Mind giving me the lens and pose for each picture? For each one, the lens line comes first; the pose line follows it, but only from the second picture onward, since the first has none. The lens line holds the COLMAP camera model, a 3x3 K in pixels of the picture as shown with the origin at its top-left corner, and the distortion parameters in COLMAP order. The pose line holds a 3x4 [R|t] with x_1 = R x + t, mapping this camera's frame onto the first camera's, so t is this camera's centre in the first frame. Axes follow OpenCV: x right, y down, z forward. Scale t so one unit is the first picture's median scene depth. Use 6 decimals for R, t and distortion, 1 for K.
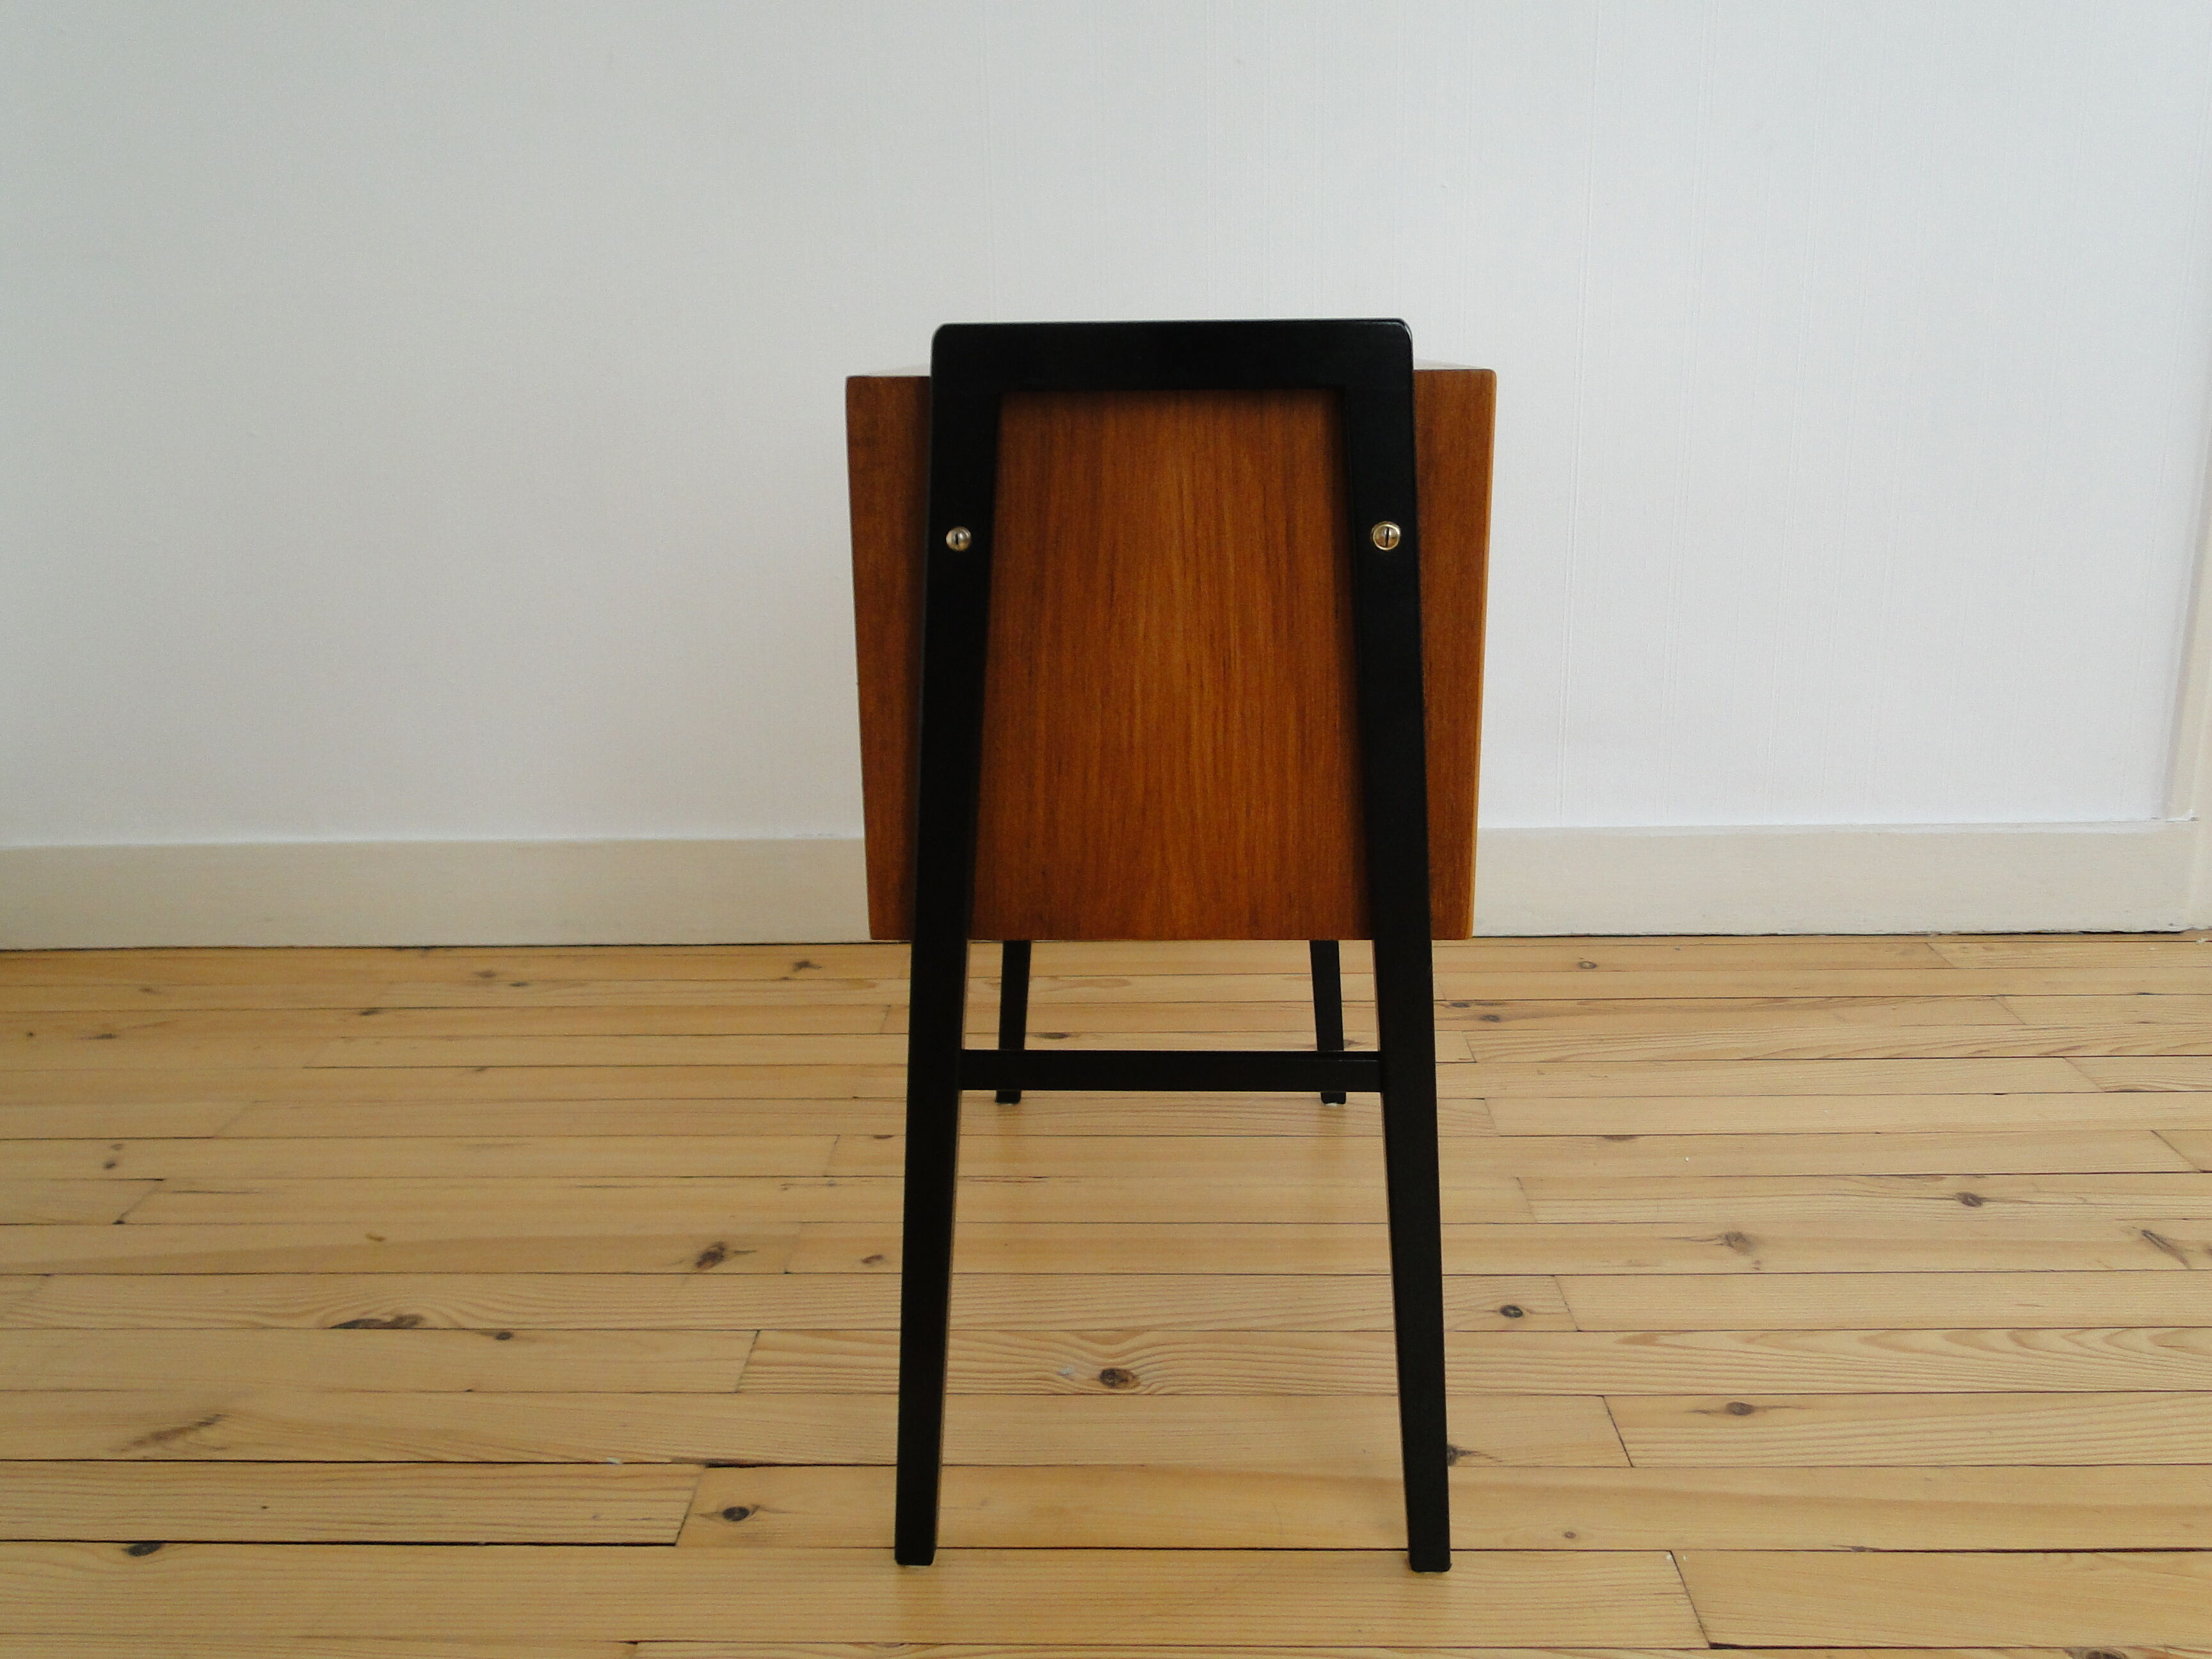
lens RADIAL K [[1824.2, 0, 1102.6], [0, 1824.2, 828.1], [0, 0, 1]] dist [0.010060, -0.030060]
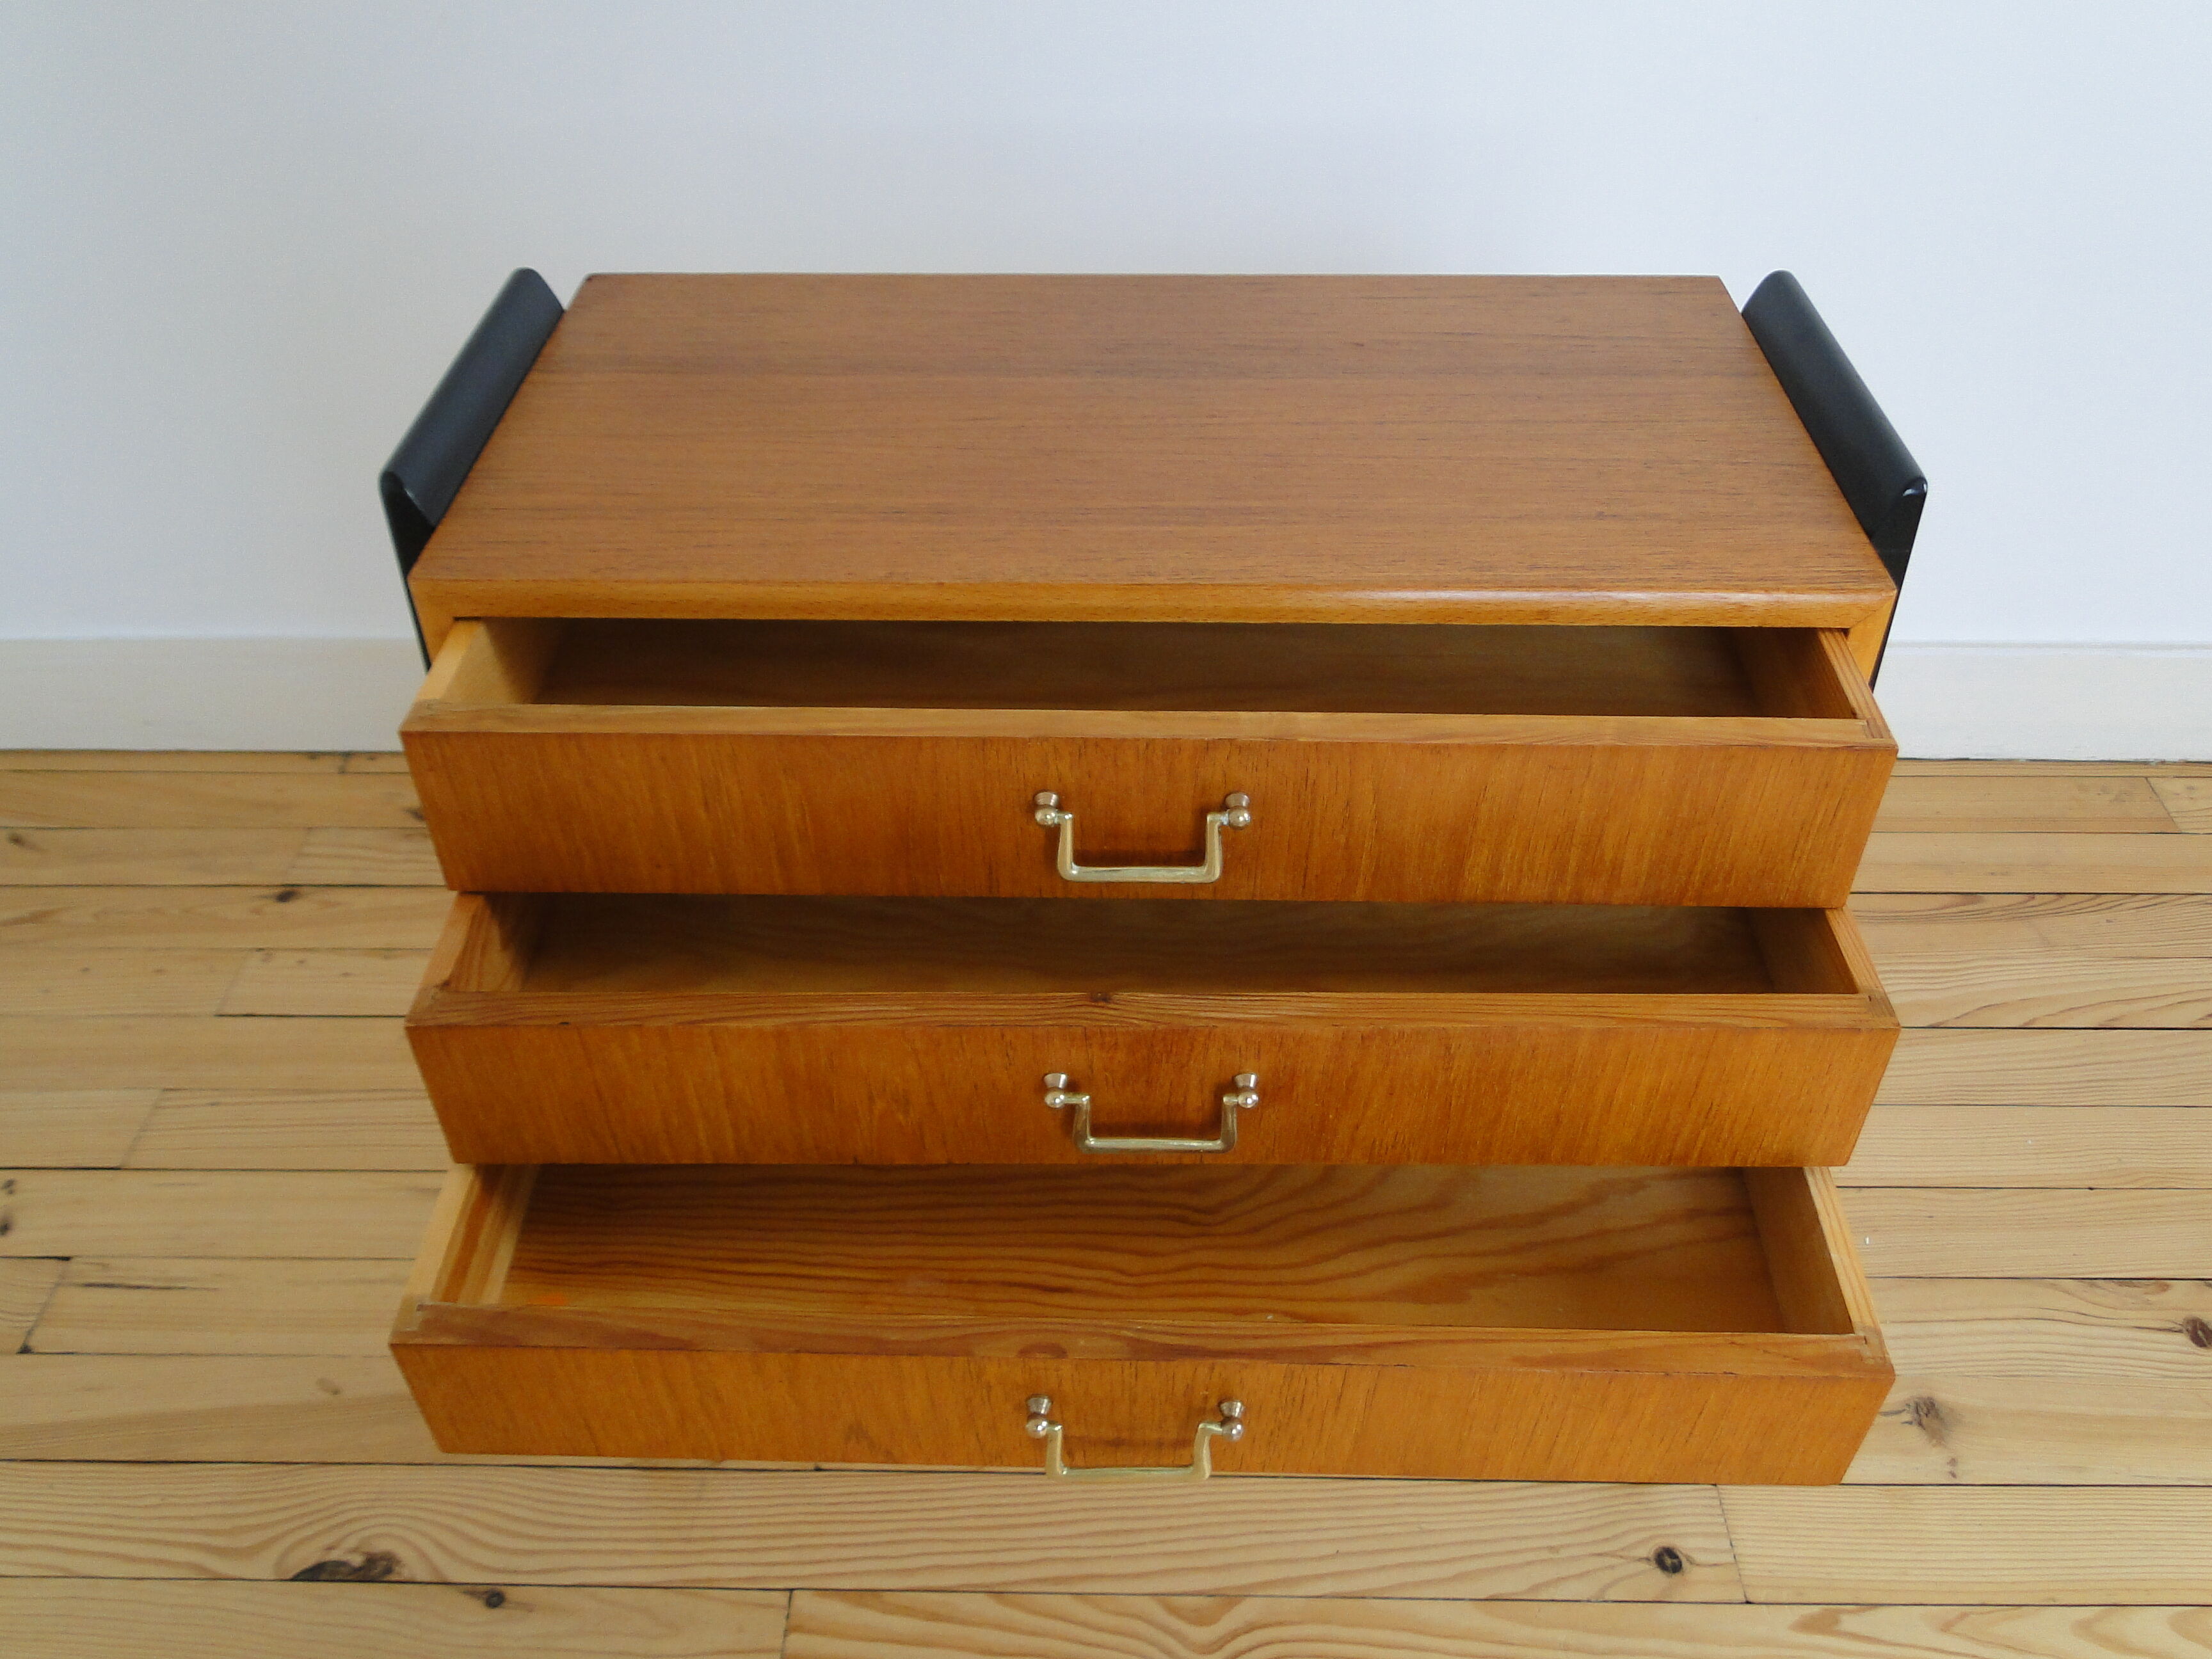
lens RADIAL K [[1824.2, 0, 1108.8], [0, 1824.2, 838.4], [0, 0, 1]] dist [0.010060, -0.030060]
pose [[0.999969, 0.000985, 0.007810, -0.043498], [-0.004139, 0.909662, 0.415328, -0.377212], [-0.006695, -0.415348, 0.909638, 0.342592]]
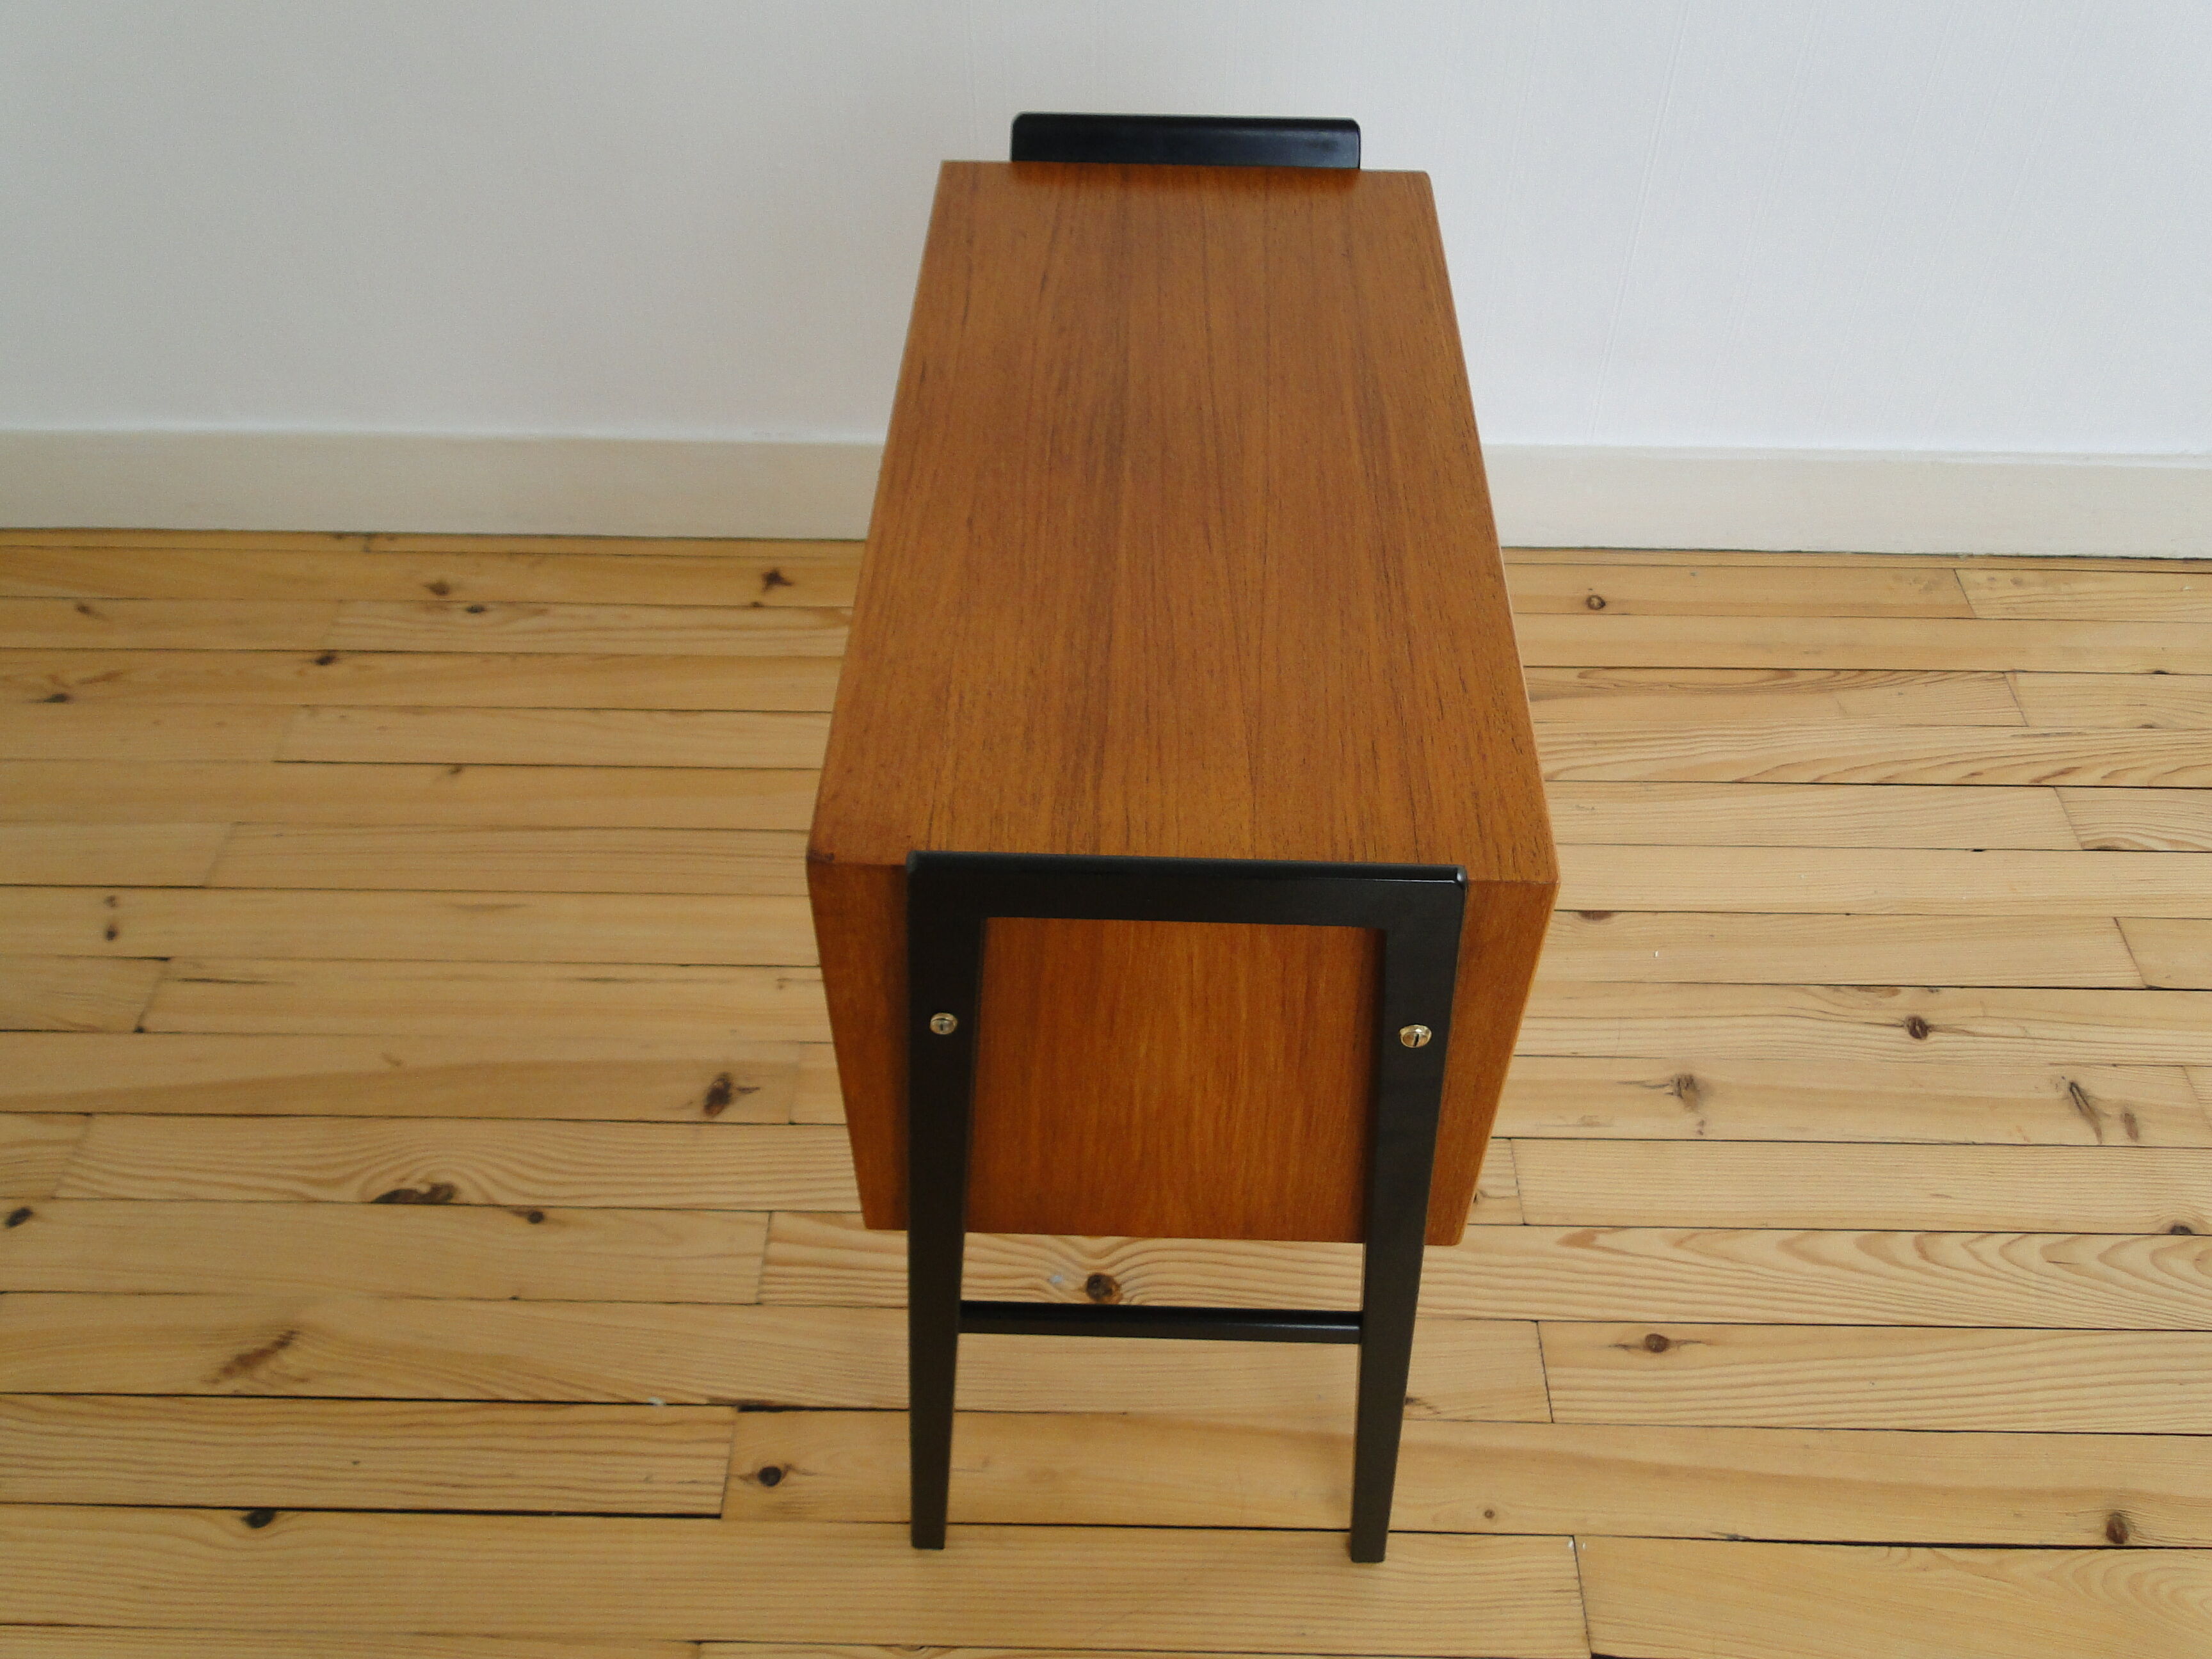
lens RADIAL K [[1824.2, 0, 1103.4], [0, 1824.2, 825.6], [0, 0, 1]] dist [0.010060, -0.030060]
pose [[0.999851, 0.007264, 0.015682, -0.009374], [-0.014308, 0.856862, 0.515348, -0.451584], [-0.009694, -0.515495, 0.856838, 0.176318]]
